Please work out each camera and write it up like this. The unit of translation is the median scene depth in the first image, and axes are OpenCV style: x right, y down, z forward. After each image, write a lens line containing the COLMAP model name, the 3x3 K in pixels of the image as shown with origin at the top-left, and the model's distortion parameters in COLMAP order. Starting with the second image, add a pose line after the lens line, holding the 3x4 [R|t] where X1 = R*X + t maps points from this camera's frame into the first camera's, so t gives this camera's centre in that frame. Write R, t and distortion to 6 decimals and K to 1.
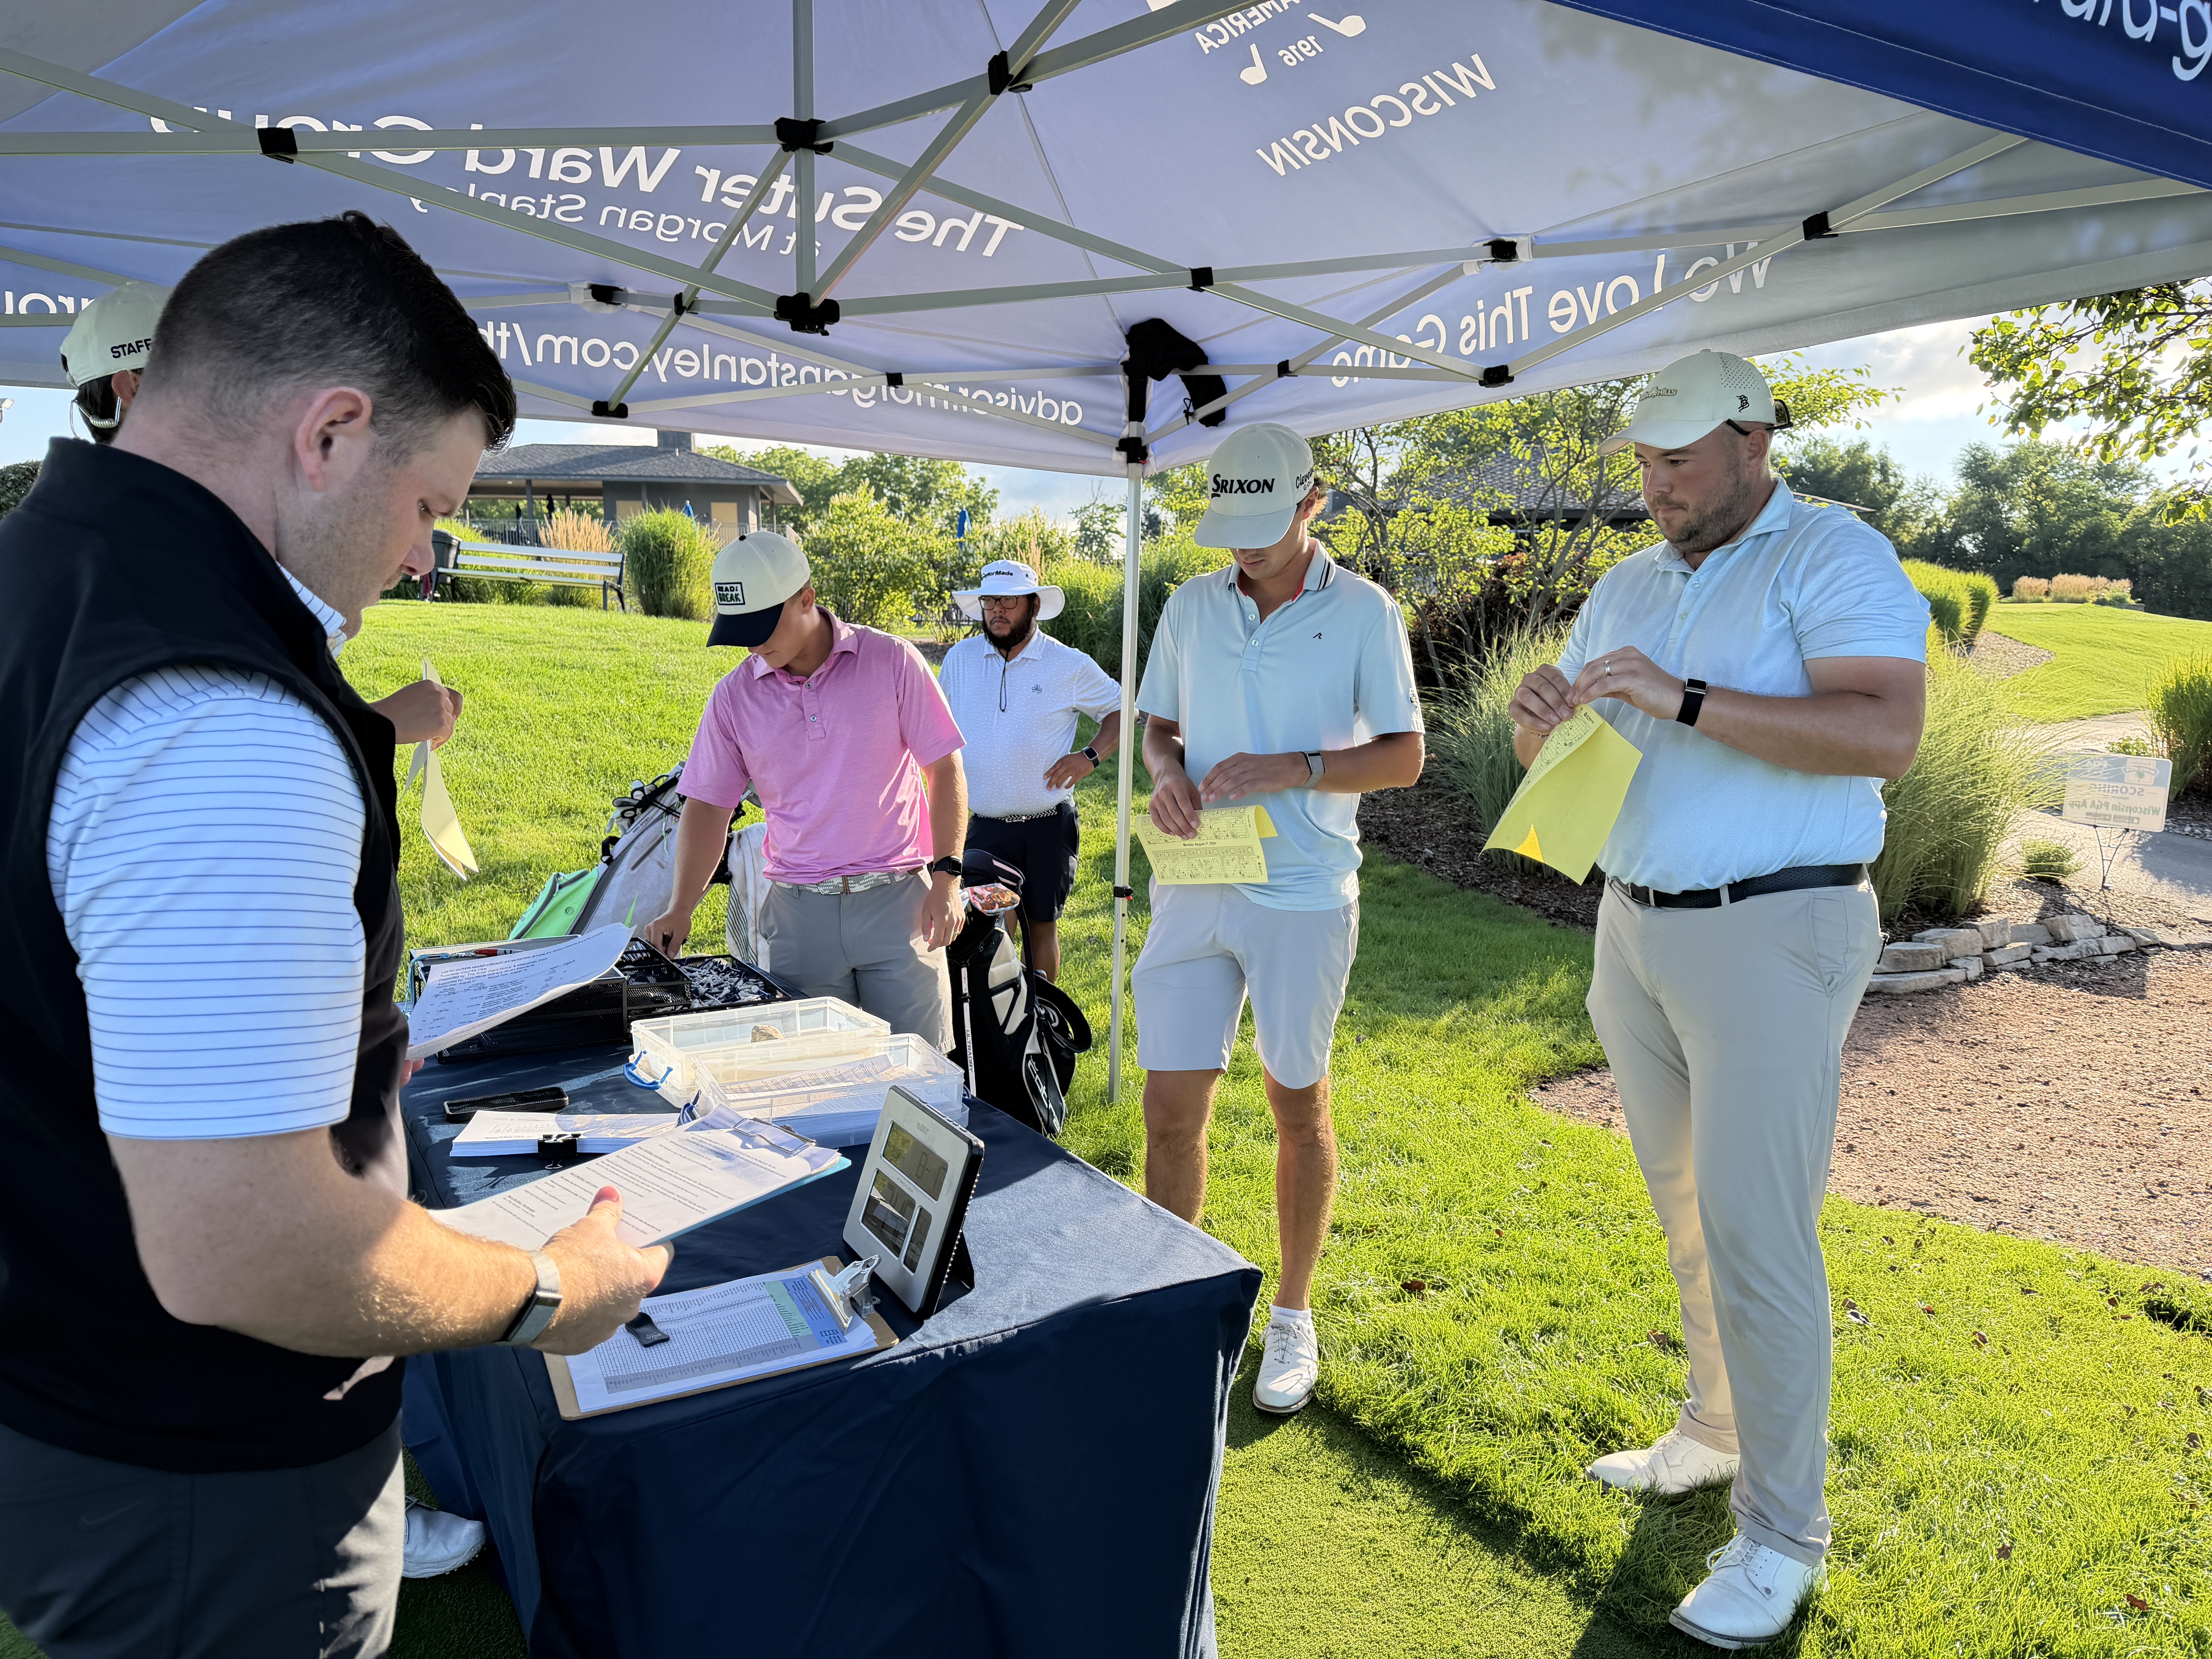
lens RADIAL K [[1455.5, 0, 1106.0], [0, 1455.5, 829.5], [0, 0, 1]] dist [0.063291, -0.081019]
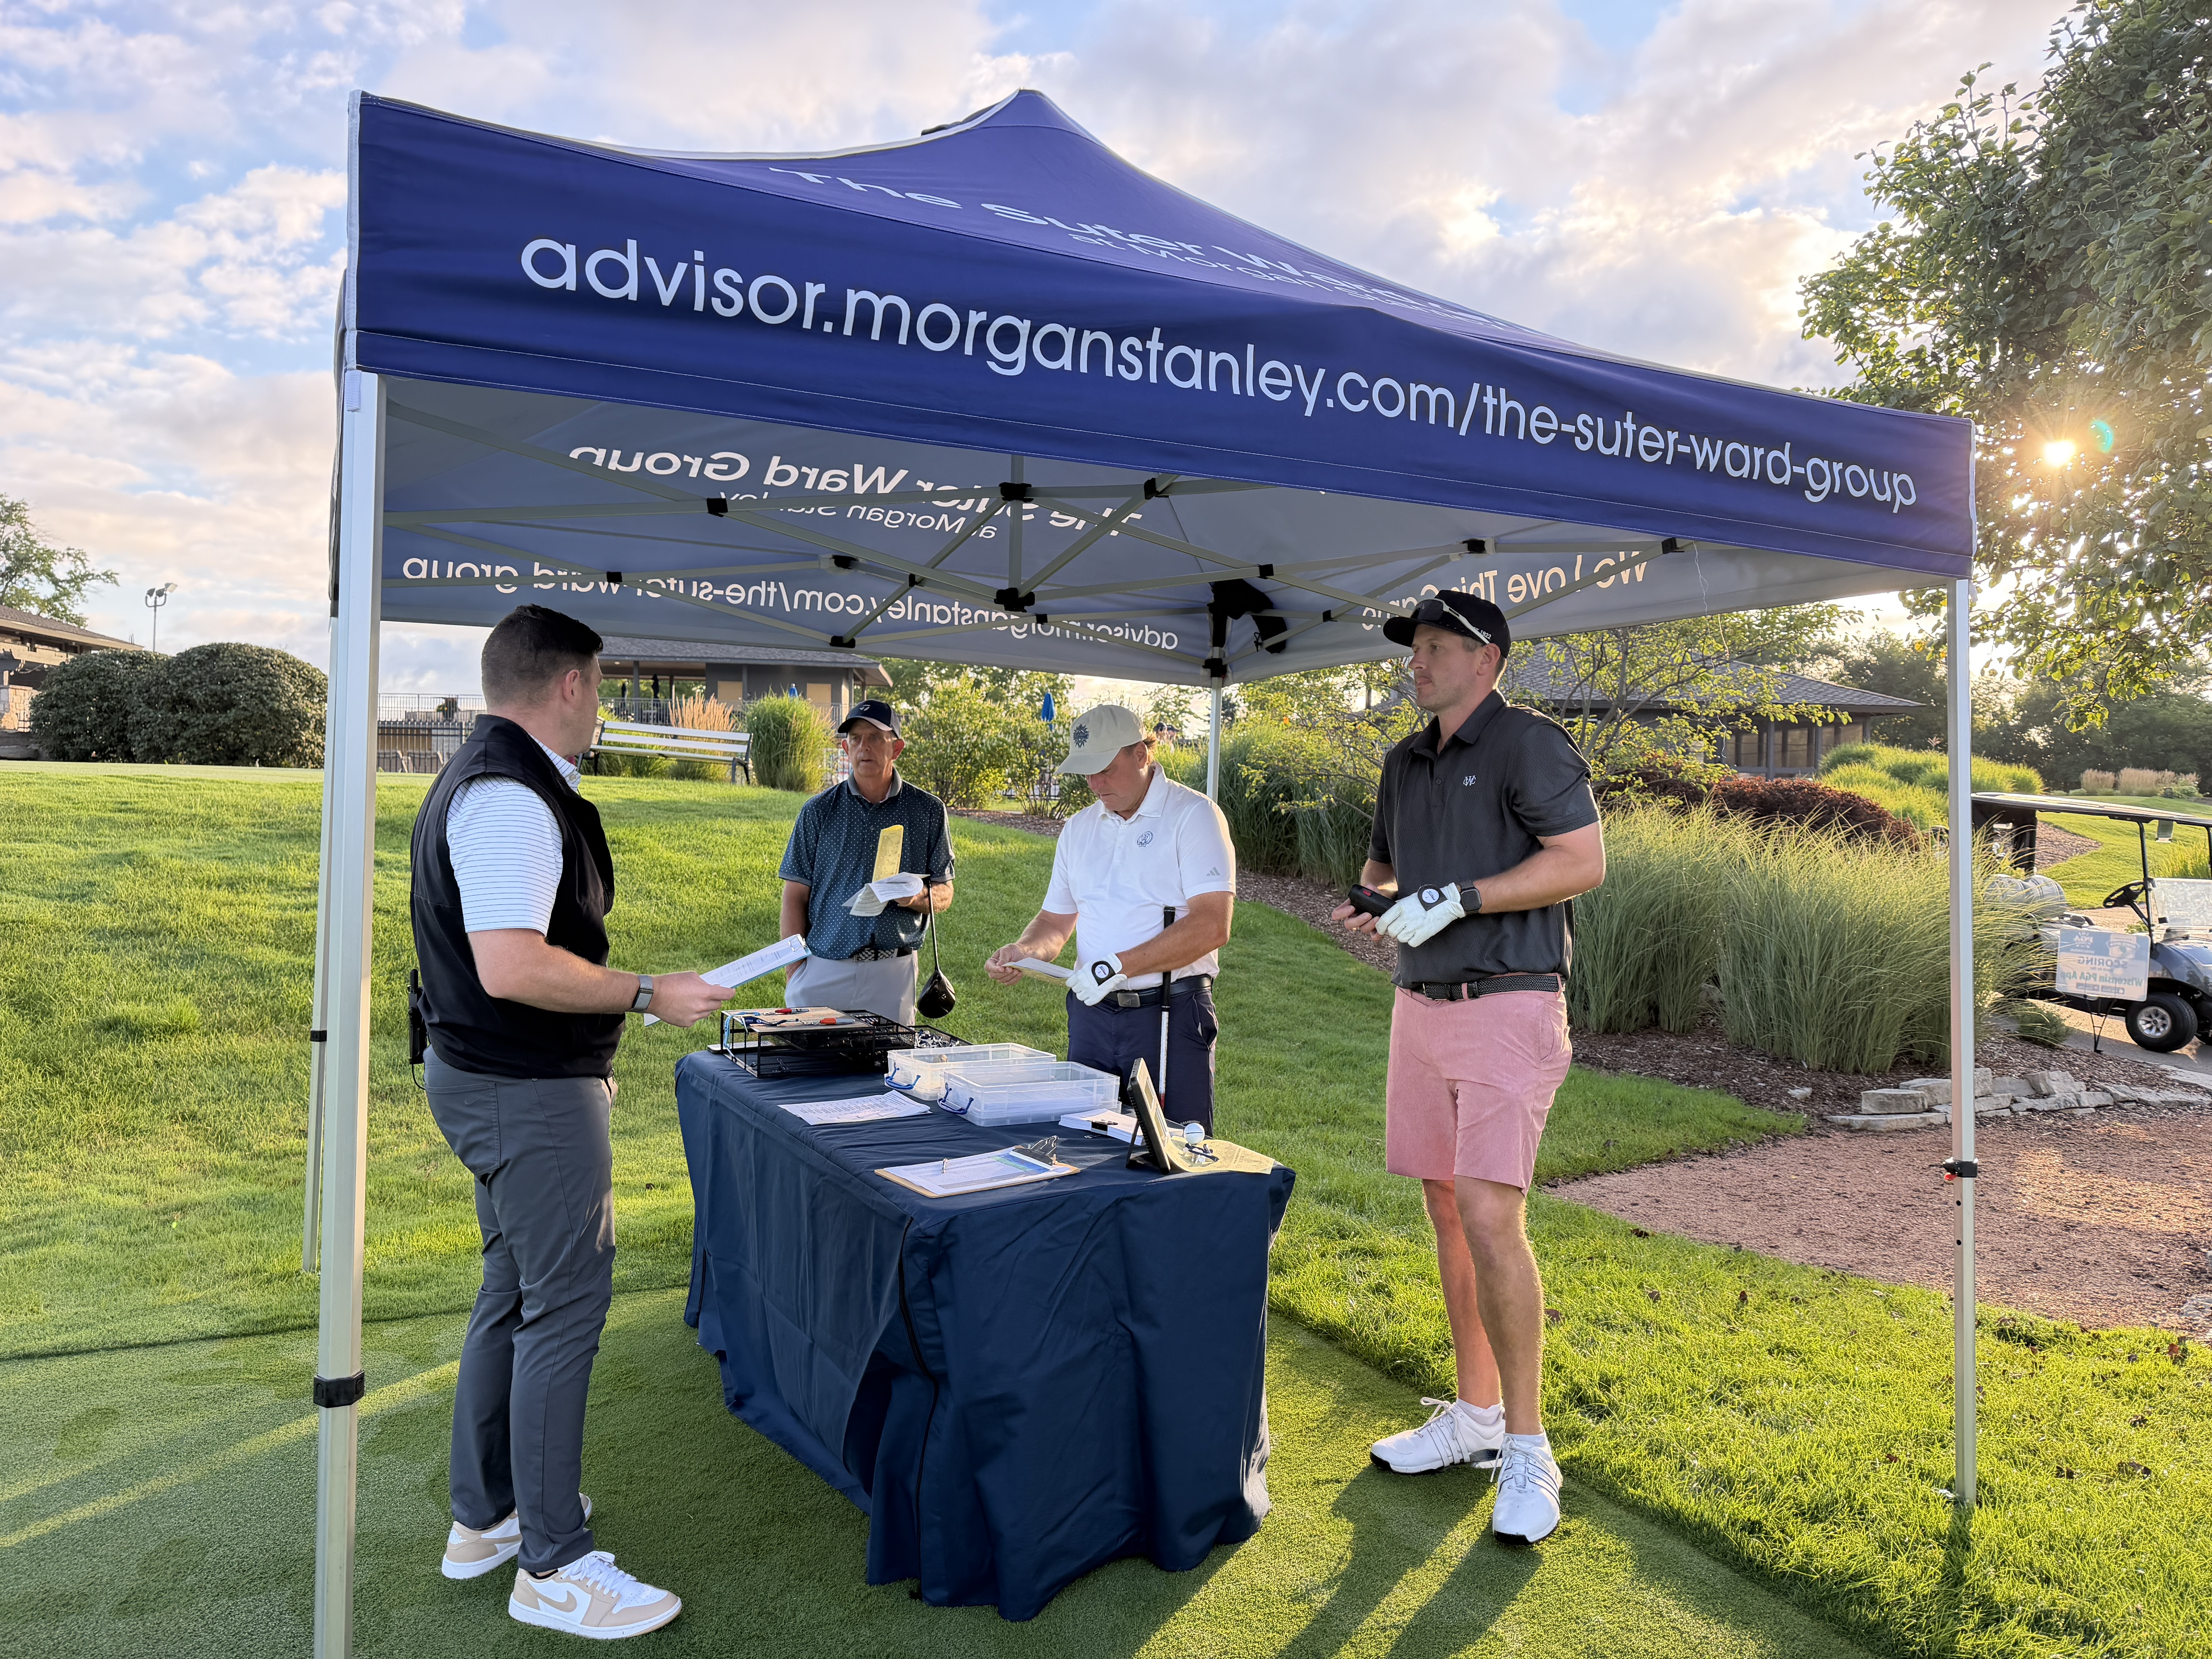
lens RADIAL K [[1455.5, 0, 1106.0], [0, 1455.5, 829.5], [0, 0, 1]] dist [0.063291, -0.081019]
pose [[0.998668, 0.014849, -0.049423, -0.008269], [-0.020697, 0.992559, -0.119992, 0.028167], [0.047273, 0.120855, 0.991544, -0.183238]]
